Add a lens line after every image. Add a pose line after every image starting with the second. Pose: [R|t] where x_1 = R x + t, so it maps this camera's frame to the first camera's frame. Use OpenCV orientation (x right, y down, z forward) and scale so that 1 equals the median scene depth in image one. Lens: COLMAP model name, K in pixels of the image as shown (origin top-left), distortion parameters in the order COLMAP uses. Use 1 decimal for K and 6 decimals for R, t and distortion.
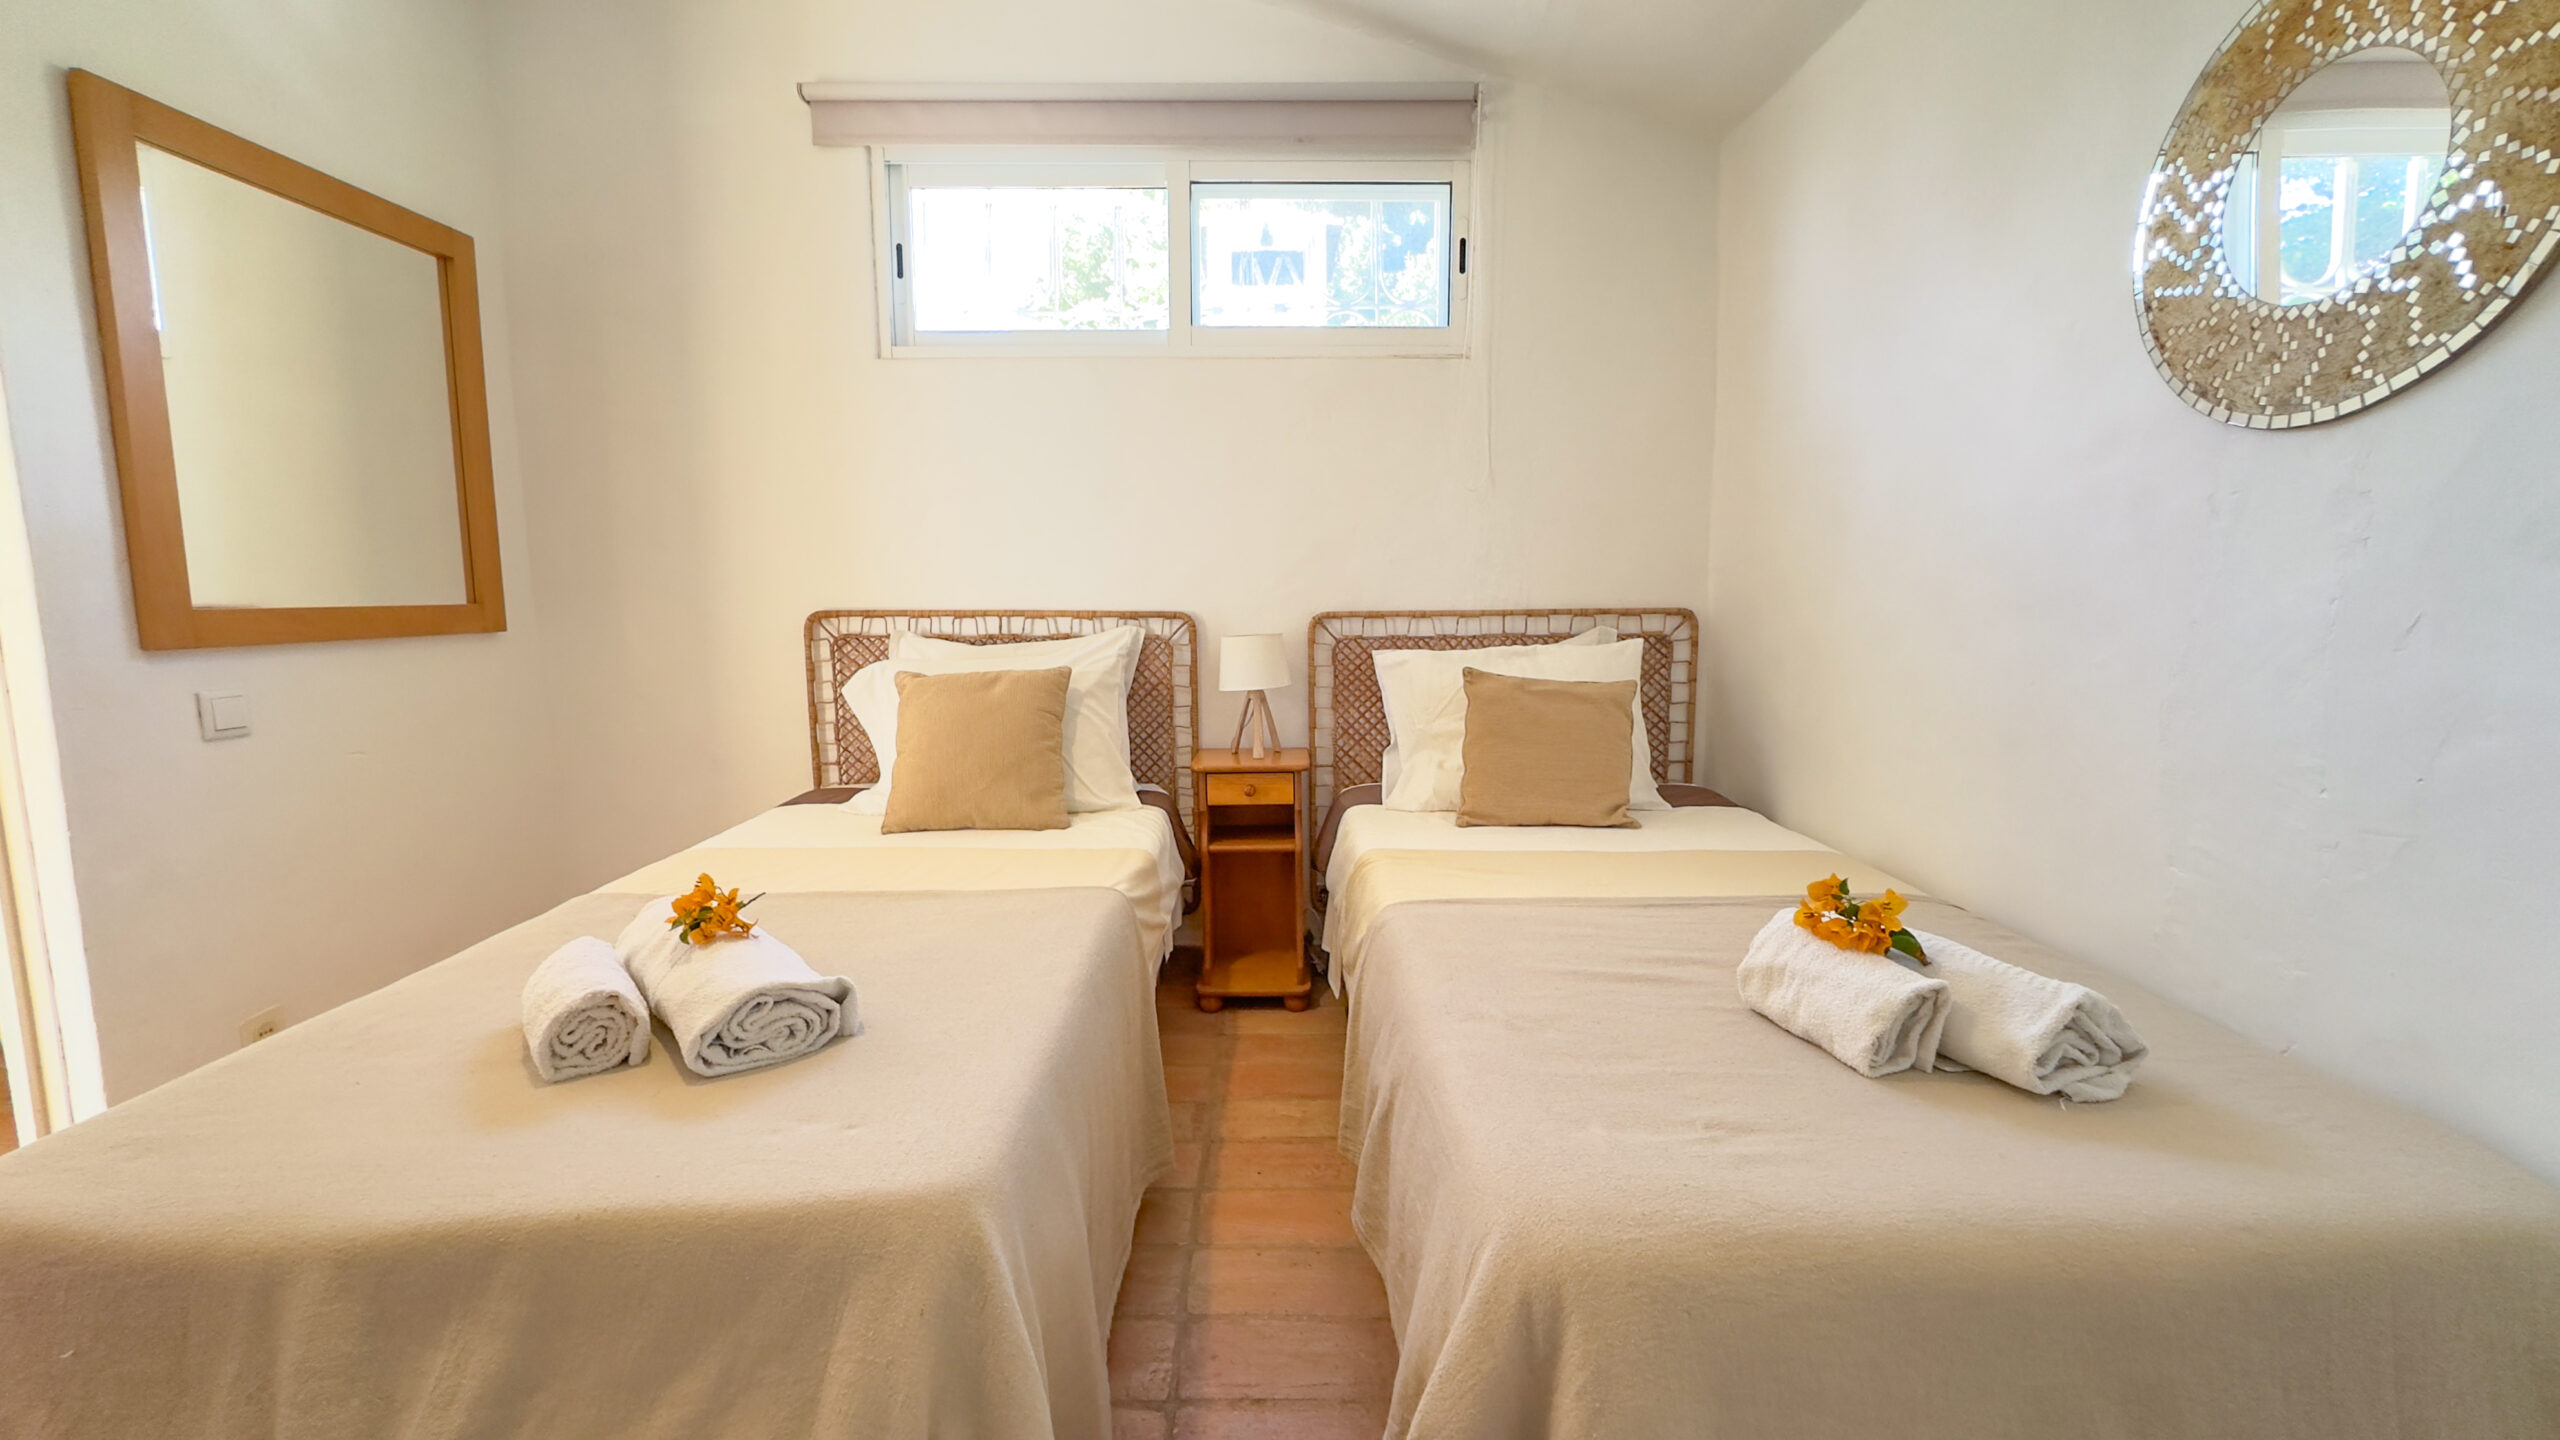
lens RADIAL K [[1023.7, 0, 1272.4], [0, 1023.7, 712.9], [0, 0, 1]] dist [-0.000058, -0.000184]
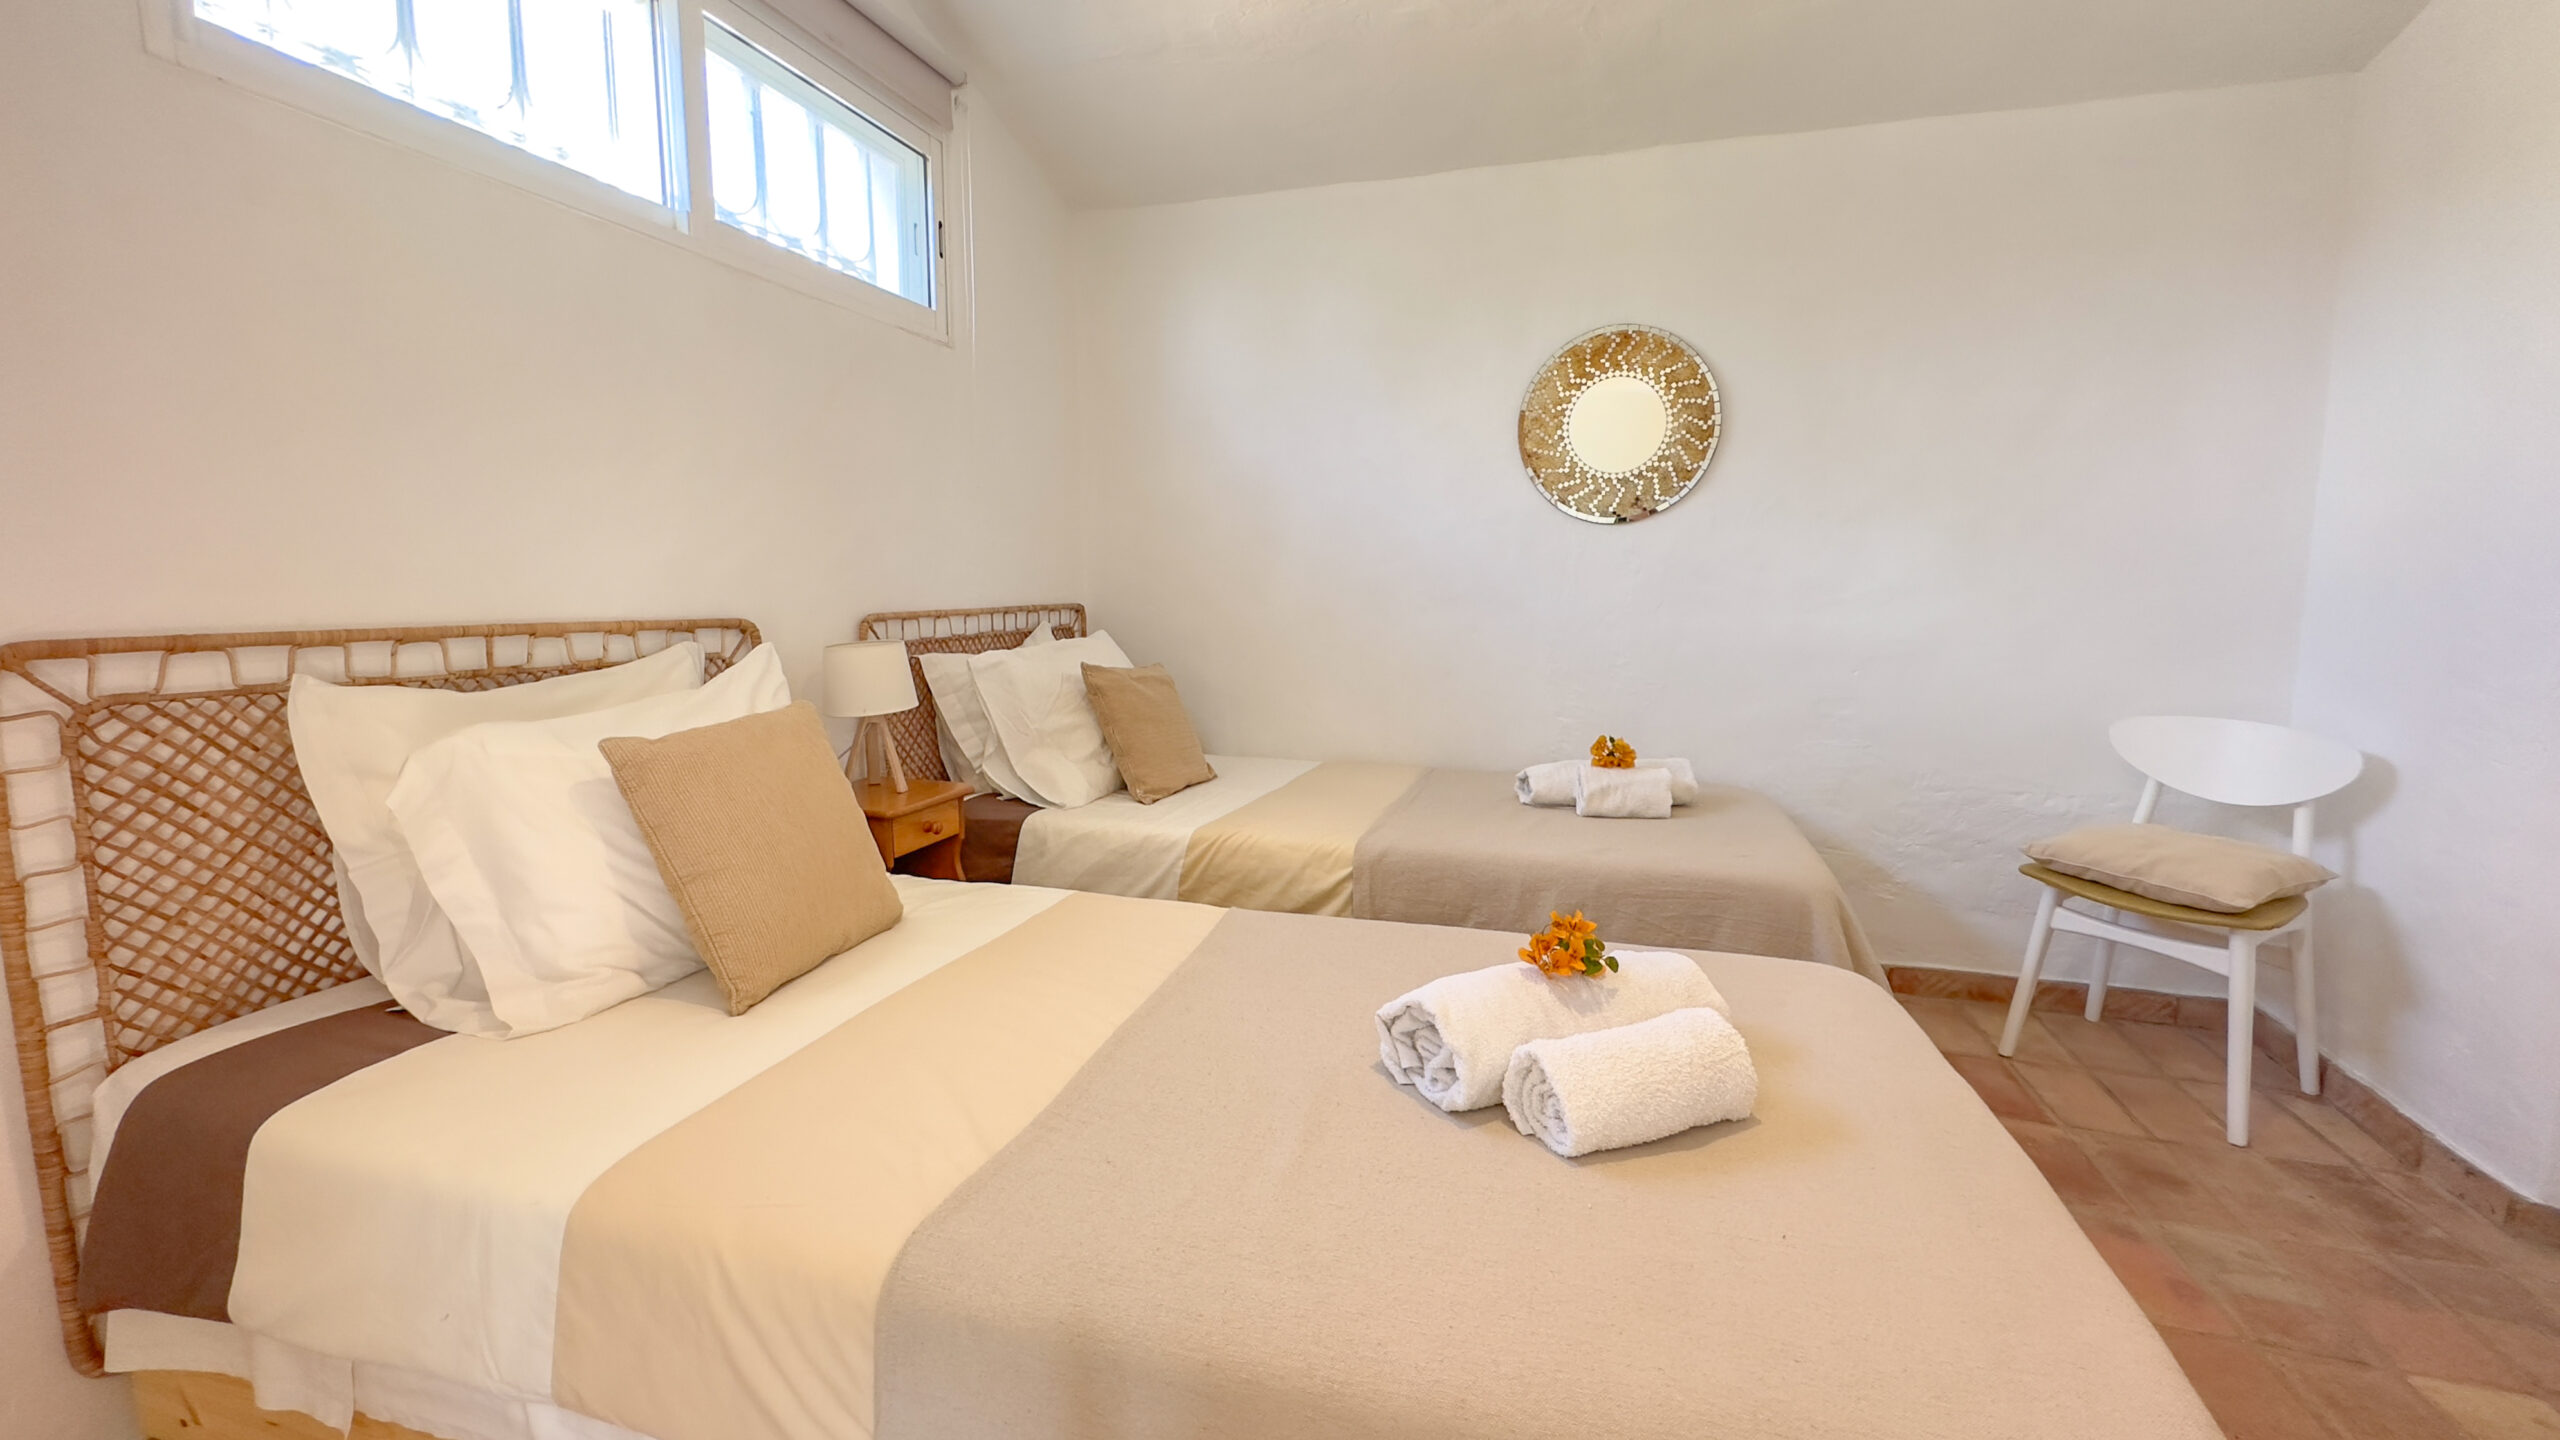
lens RADIAL K [[1050.3, 0, 1280.0], [0, 1050.3, 720.0], [0, 0, 1]] dist [0.000609, -0.000012]
pose [[0.298960, -0.118984, 0.946819, -0.680419], [0.109518, 0.989918, 0.089820, -0.053626], [-0.947960, 0.076841, 0.308977, 0.420506]]
